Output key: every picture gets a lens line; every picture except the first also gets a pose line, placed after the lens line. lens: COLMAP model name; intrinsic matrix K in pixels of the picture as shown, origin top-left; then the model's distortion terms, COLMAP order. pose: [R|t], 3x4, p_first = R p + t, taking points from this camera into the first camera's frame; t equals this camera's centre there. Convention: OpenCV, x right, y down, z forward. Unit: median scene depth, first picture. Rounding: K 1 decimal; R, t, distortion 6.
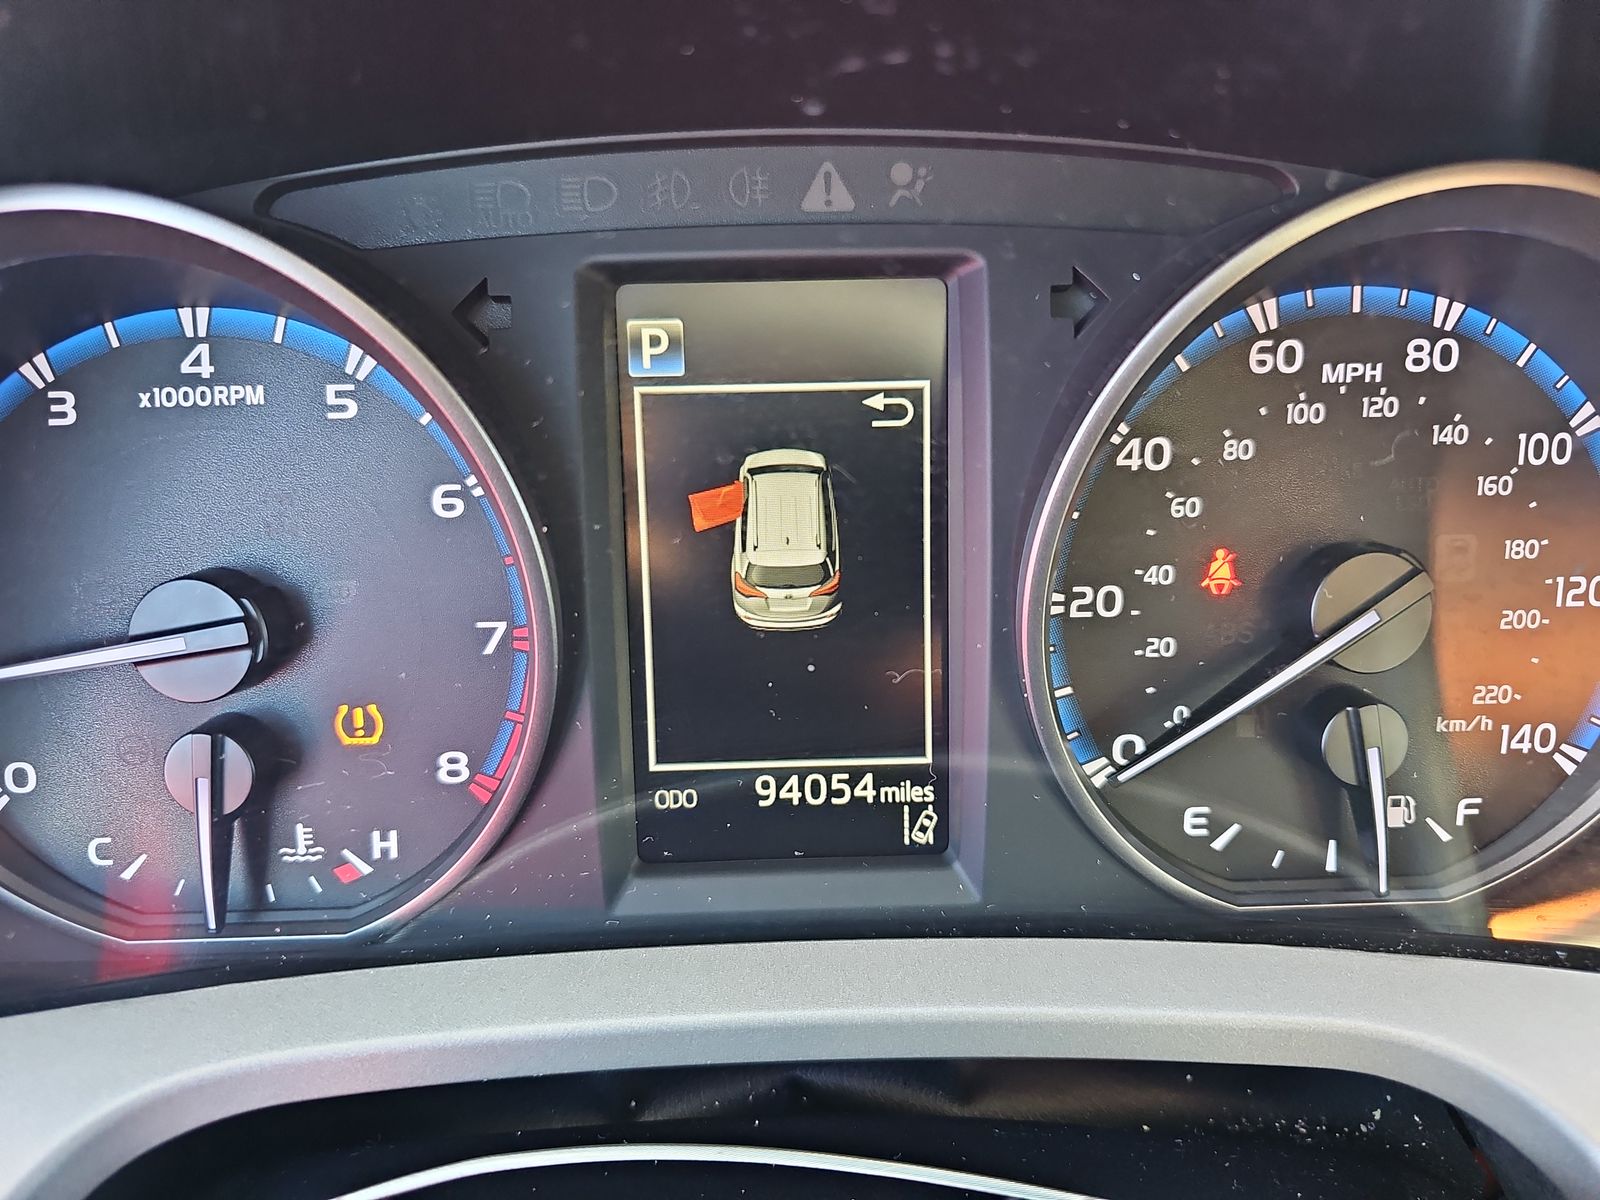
lens RADIAL K [[1043.7, 0, 797.9], [0, 1043.7, 594.9], [0, 0, 1]] dist [-0.012676, -0.015173]
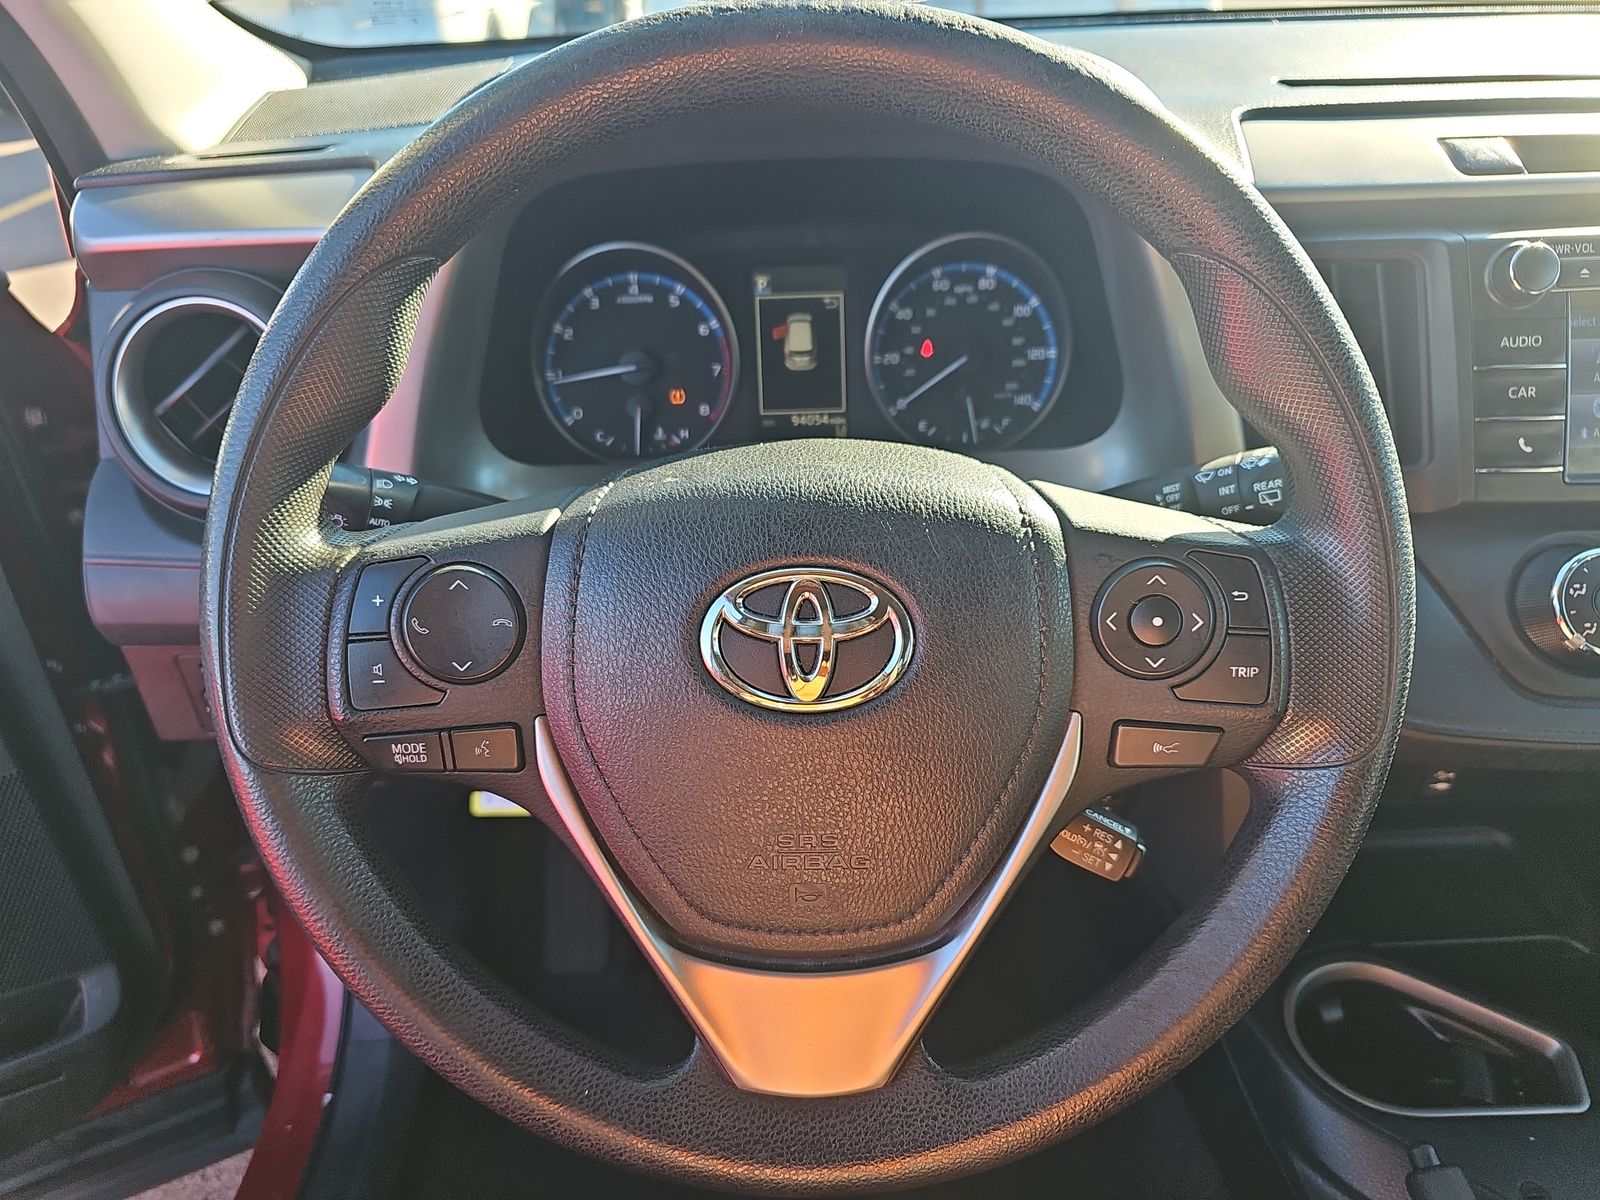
lens RADIAL K [[1043.7, 0, 799.9], [0, 1043.7, 629.8], [0, 0, 1]] dist [-0.012676, -0.015173]
pose [[0.999832, -0.015929, 0.009044, -0.058997], [0.015286, 0.997623, 0.067189, 0.664154], [-0.010092, -0.067040, 0.997699, -2.486168]]
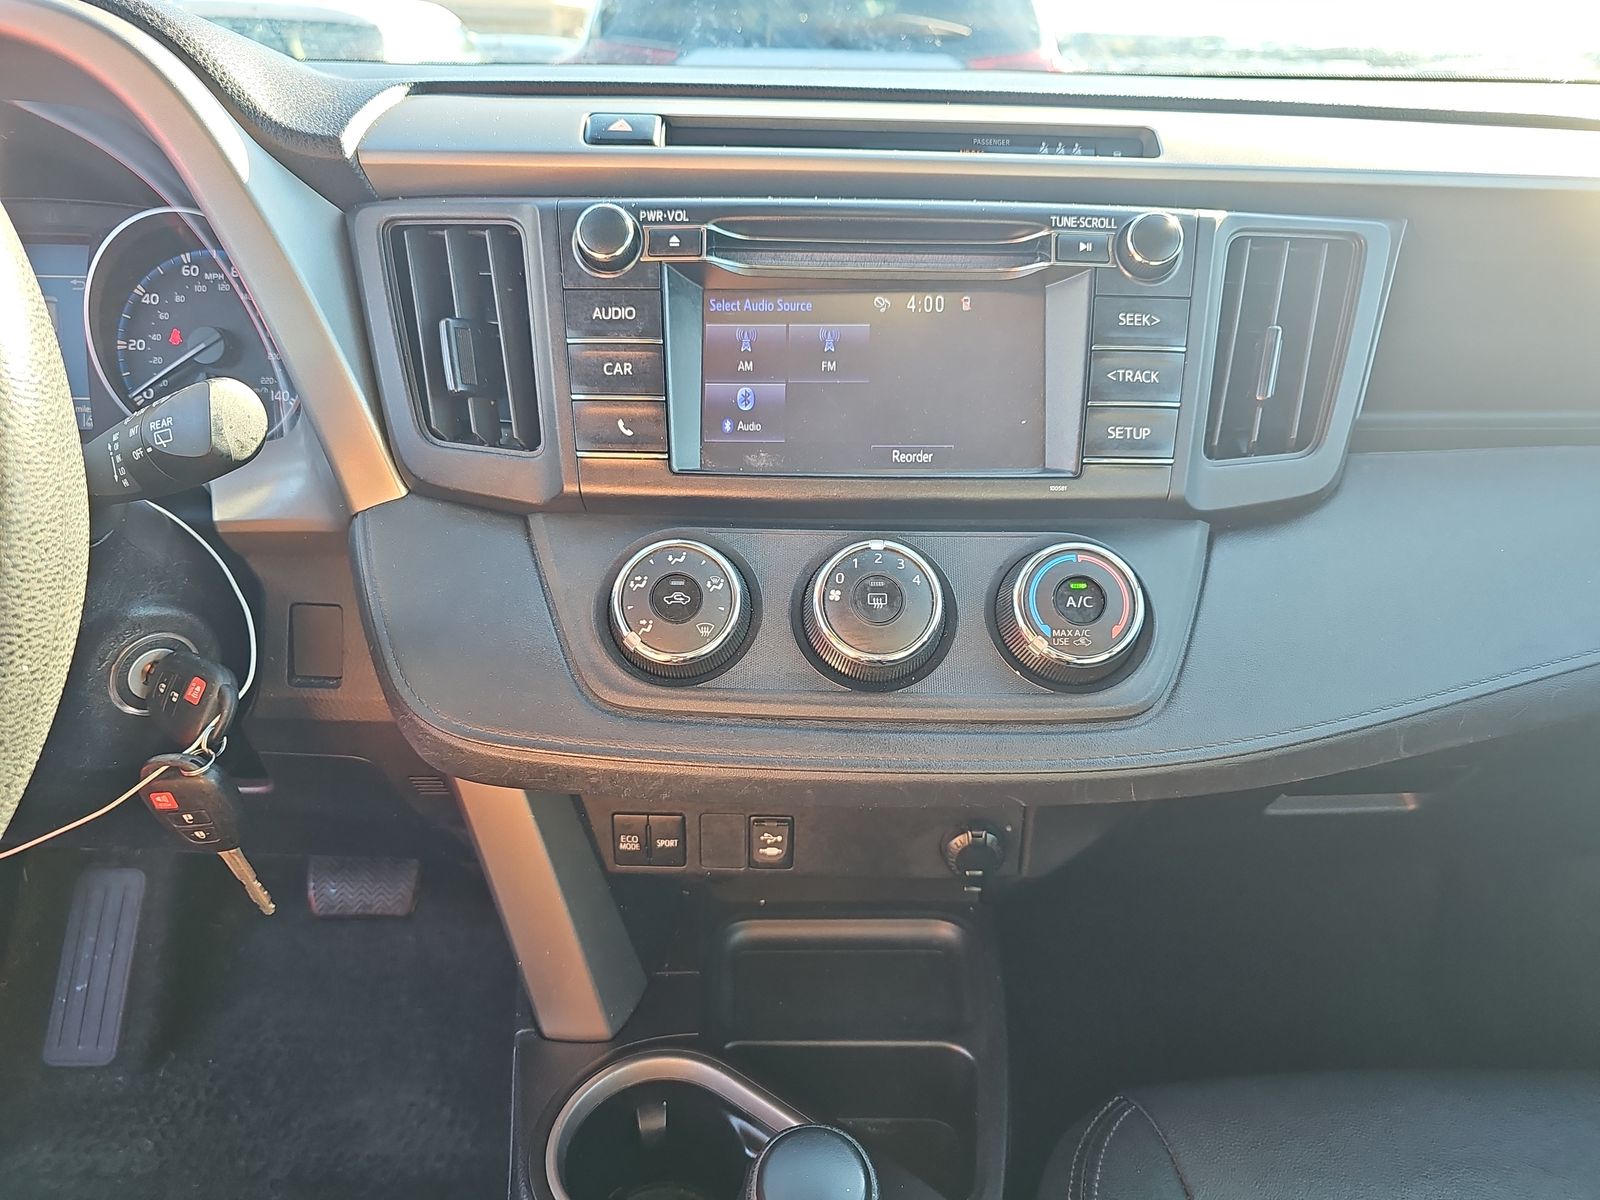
lens RADIAL K [[1043.7, 0, 800.8], [0, 1043.7, 606.2], [0, 0, 1]] dist [-0.012676, -0.015173]
pose [[0.998592, 0.035059, 0.039812, 2.234874], [-0.031867, 0.996432, -0.078147, 0.993225], [-0.042409, 0.076768, 0.996147, -2.192140]]
